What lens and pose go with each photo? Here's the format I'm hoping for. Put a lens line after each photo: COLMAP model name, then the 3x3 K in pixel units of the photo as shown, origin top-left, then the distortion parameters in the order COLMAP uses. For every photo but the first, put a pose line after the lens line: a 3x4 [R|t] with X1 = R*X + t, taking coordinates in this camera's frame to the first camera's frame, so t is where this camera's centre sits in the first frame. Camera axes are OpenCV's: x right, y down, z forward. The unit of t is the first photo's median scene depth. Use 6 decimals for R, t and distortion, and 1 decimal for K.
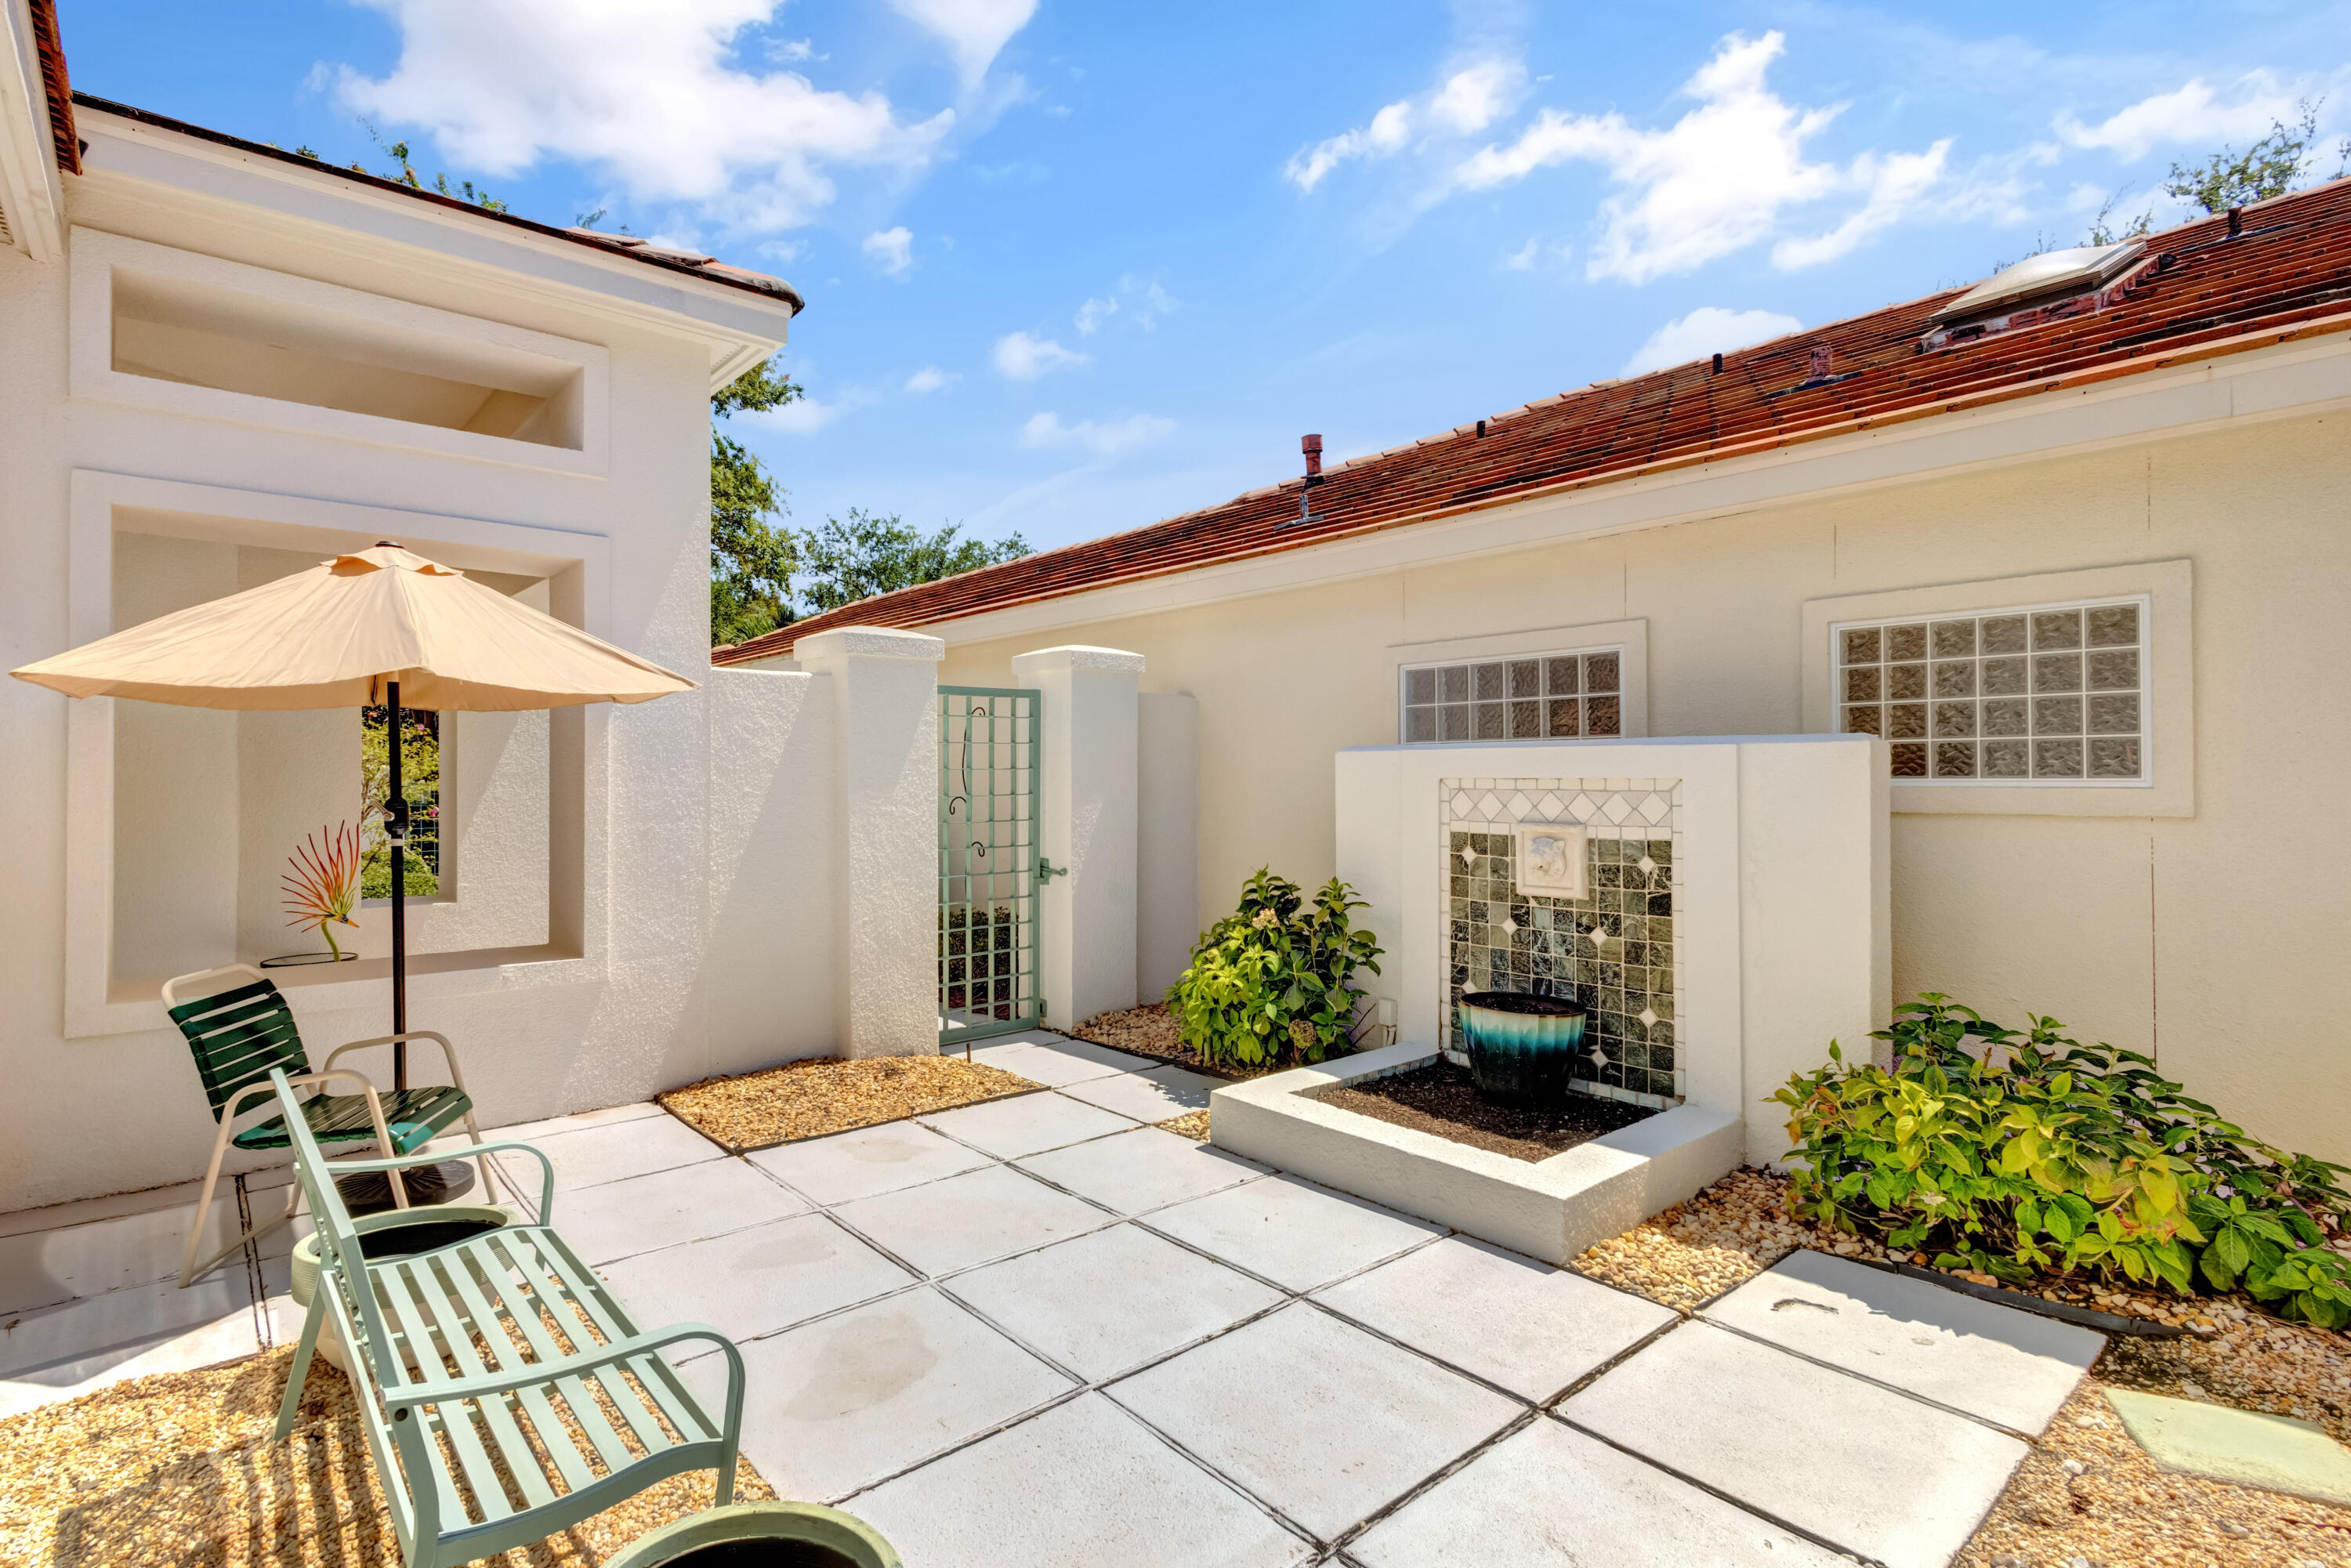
lens RADIAL K [[1121.3, 0, 1161.8], [0, 1121.3, 783.2], [0, 0, 1]] dist [0.012956, -0.003392]
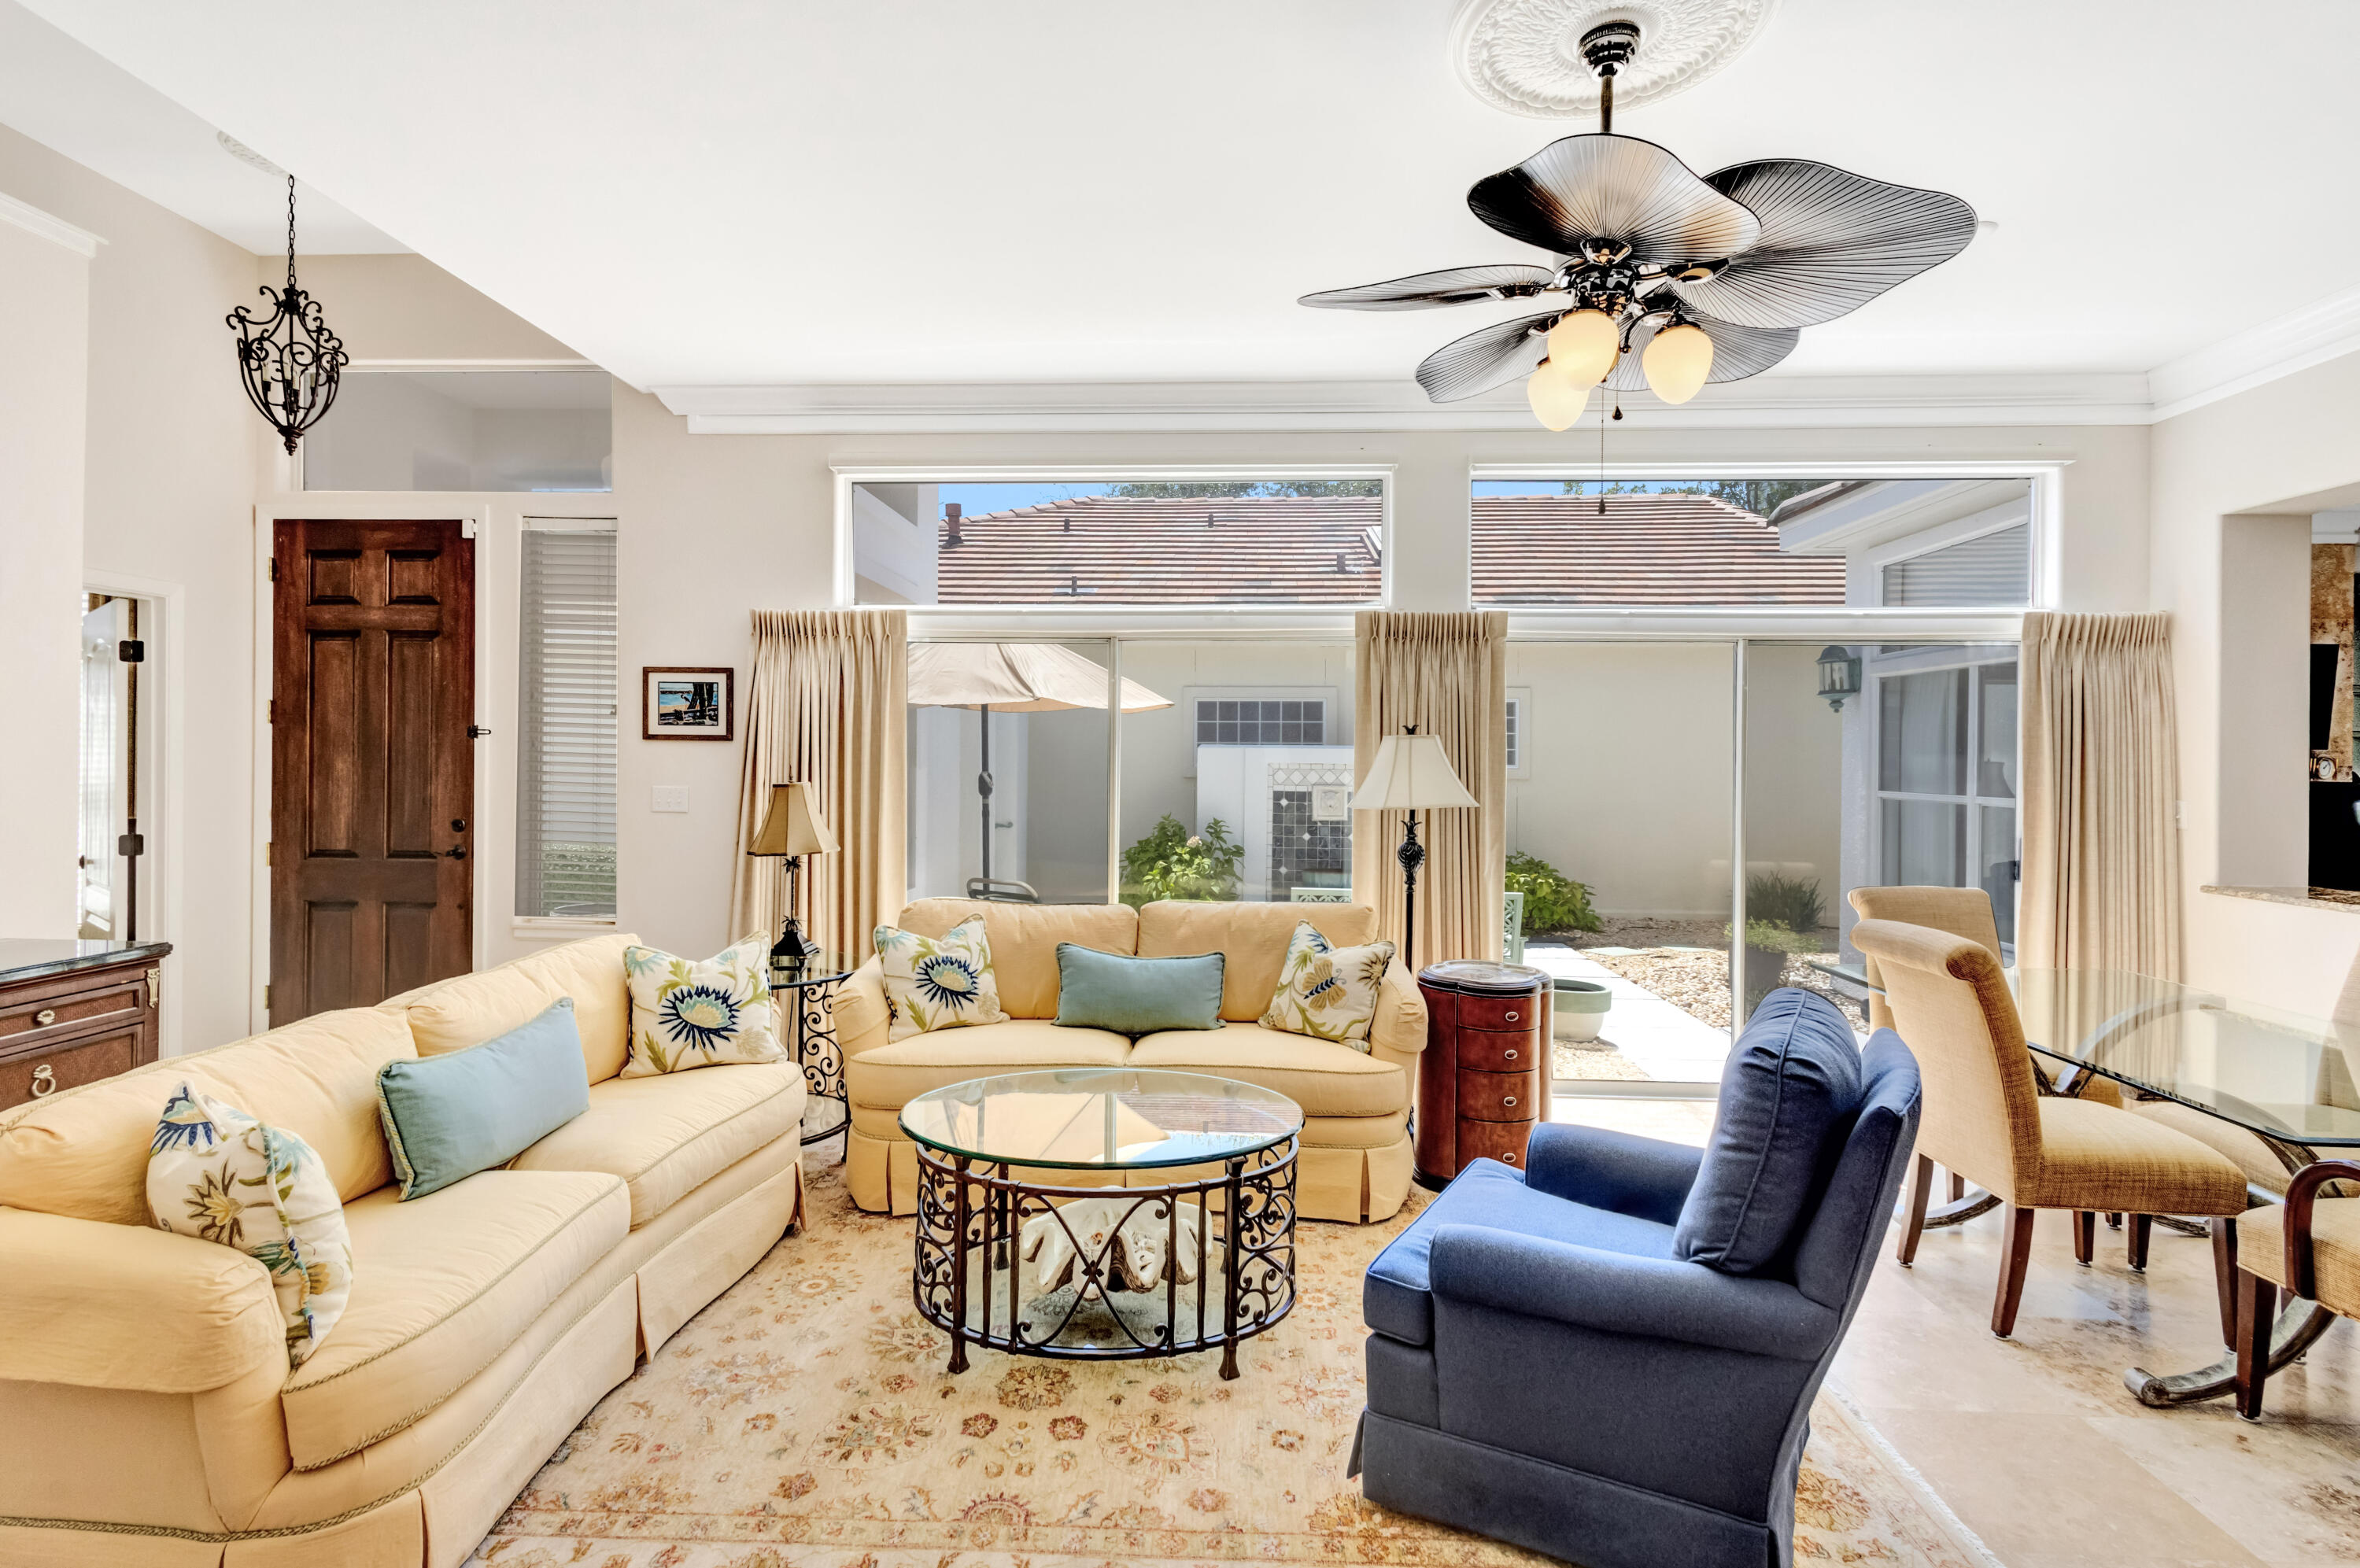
lens RADIAL K [[1125.5, 0, 1173.6], [0, 1125.5, 755.6], [0, 0, 1]] dist [0.012956, -0.003392]
pose [[0.701963, 0.003468, 0.712205, -1.400202], [-0.005232, 0.999986, 0.000287, -0.019875], [-0.712194, -0.003928, 0.701971, -0.278294]]
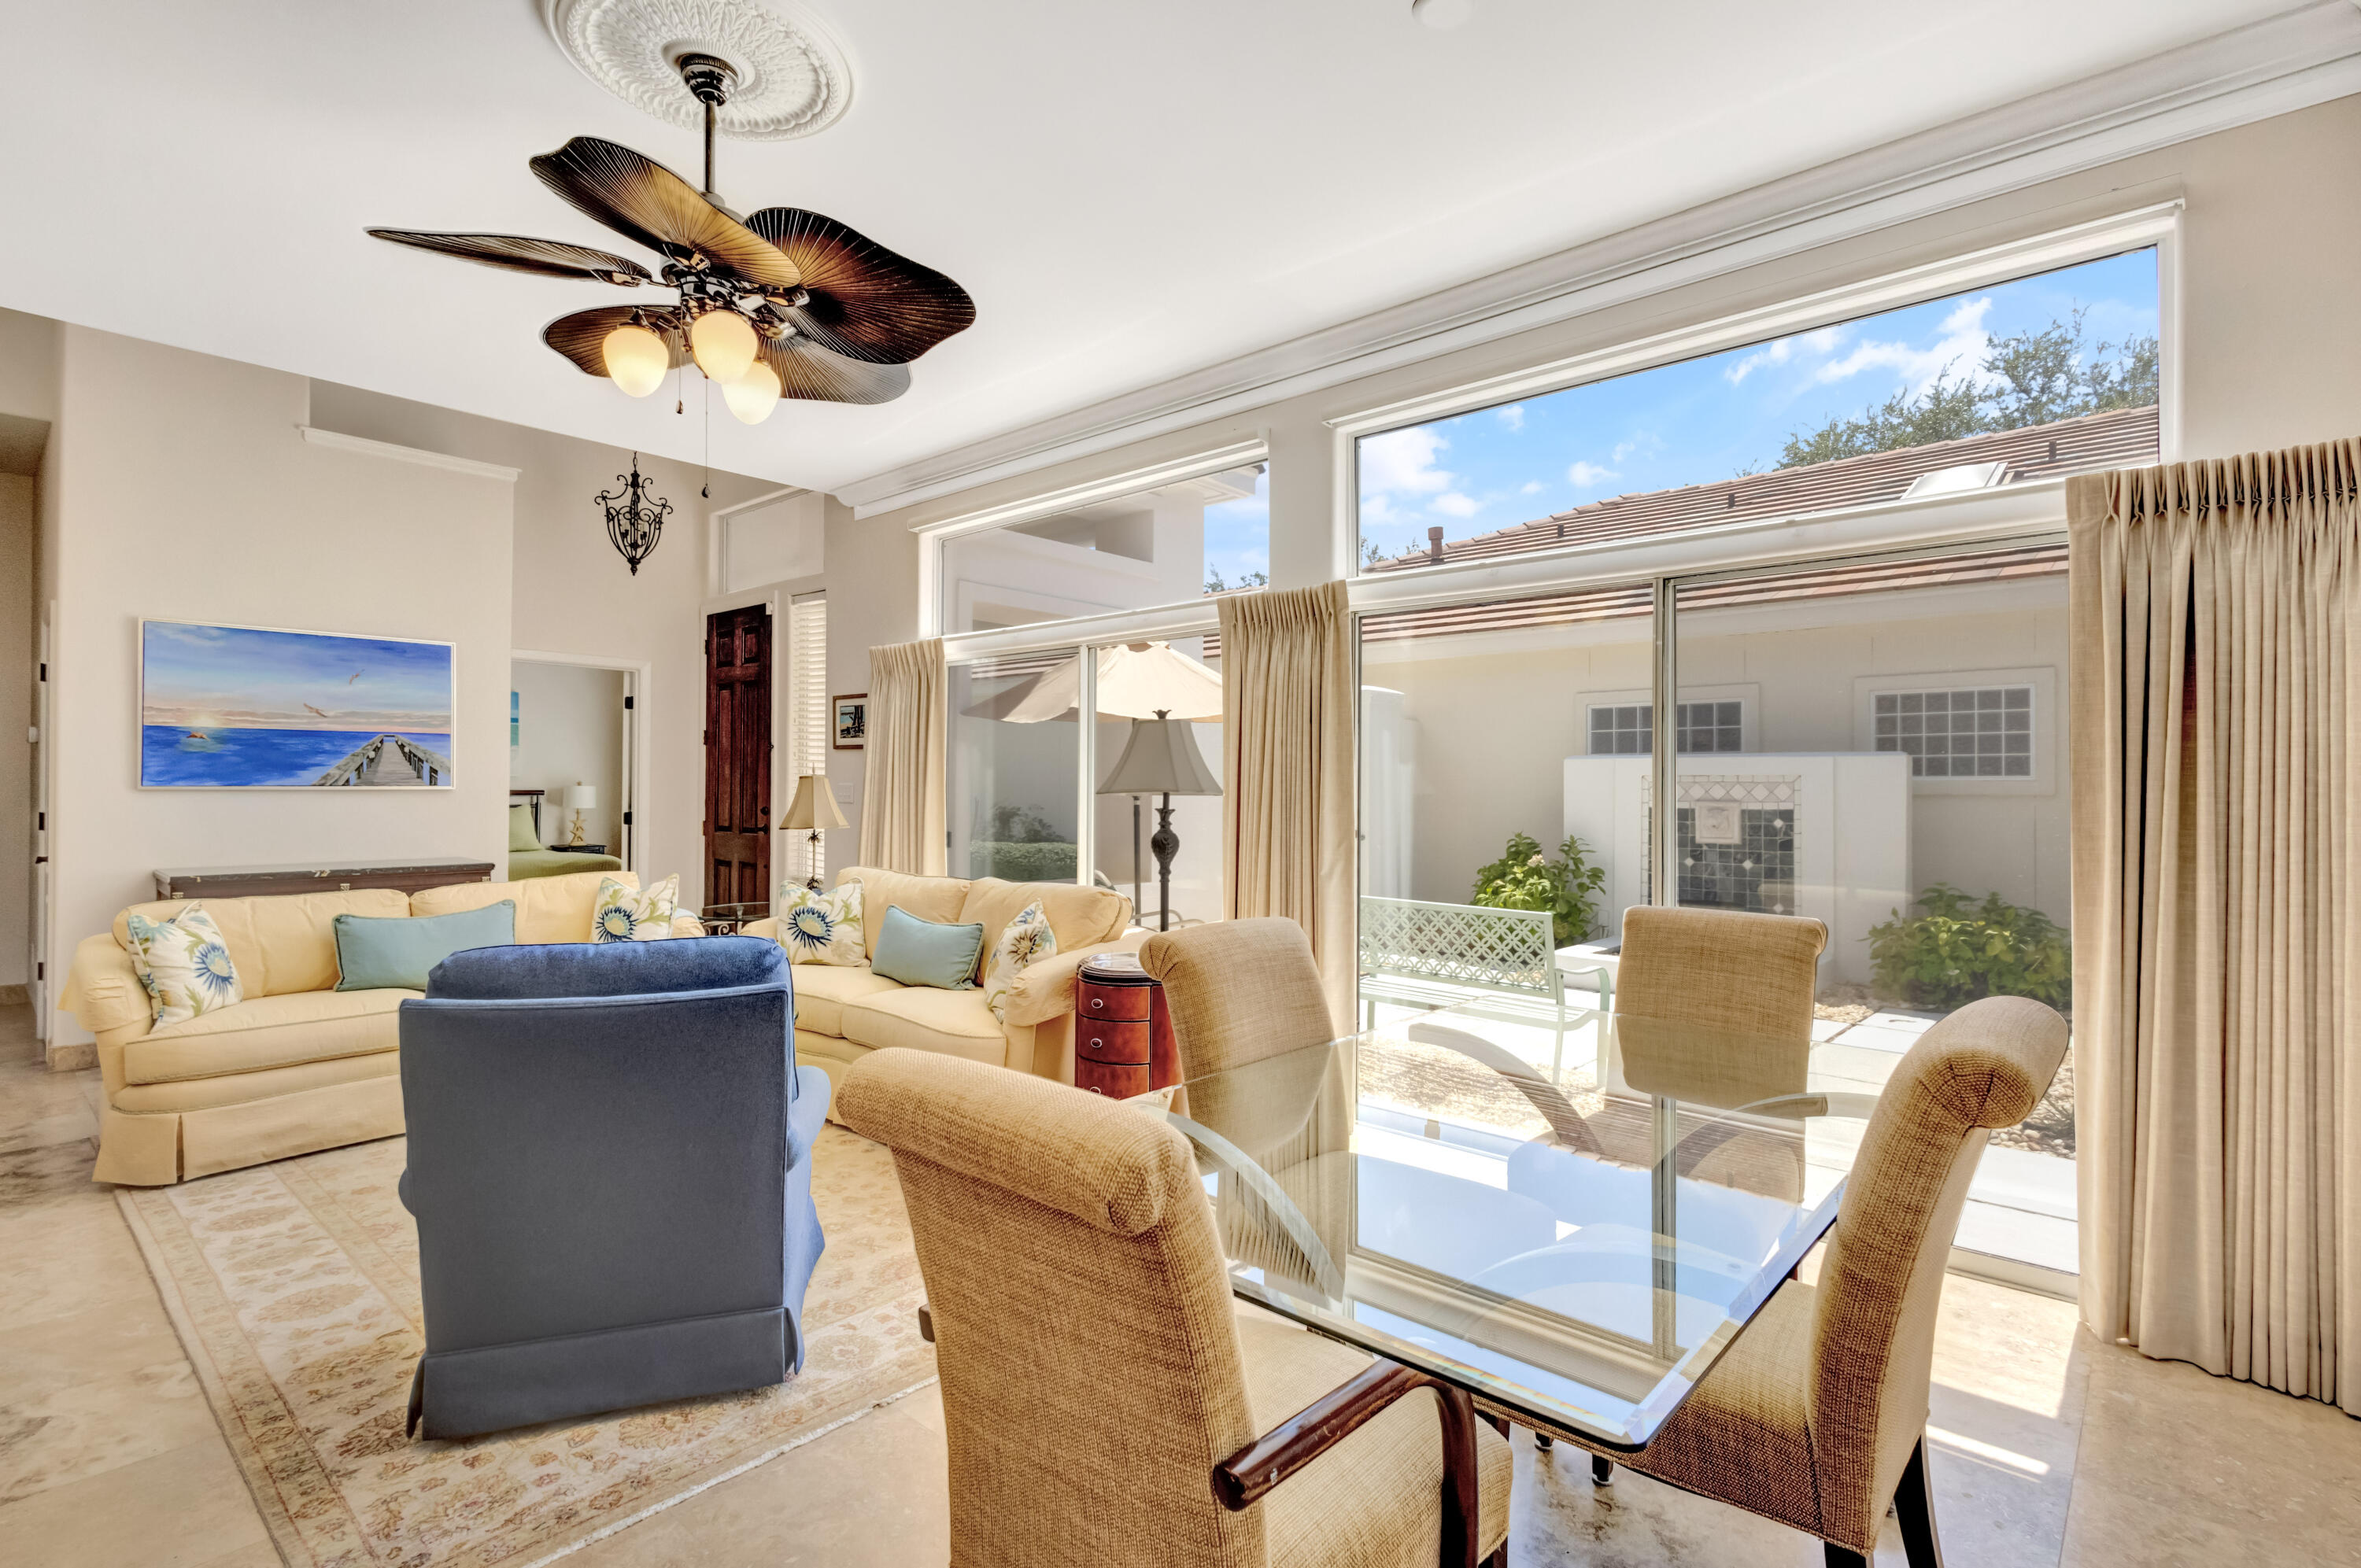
lens RADIAL K [[1105.2, 0, 1176.5], [0, 1105.2, 777.7], [0, 0, 1]] dist [0.000984, -0.001348]
pose [[0.993708, 0.003622, 0.111942, -0.706923], [-0.002796, 0.999968, -0.007541, 0.014532], [-0.111966, 0.007181, 0.993686, -0.639291]]
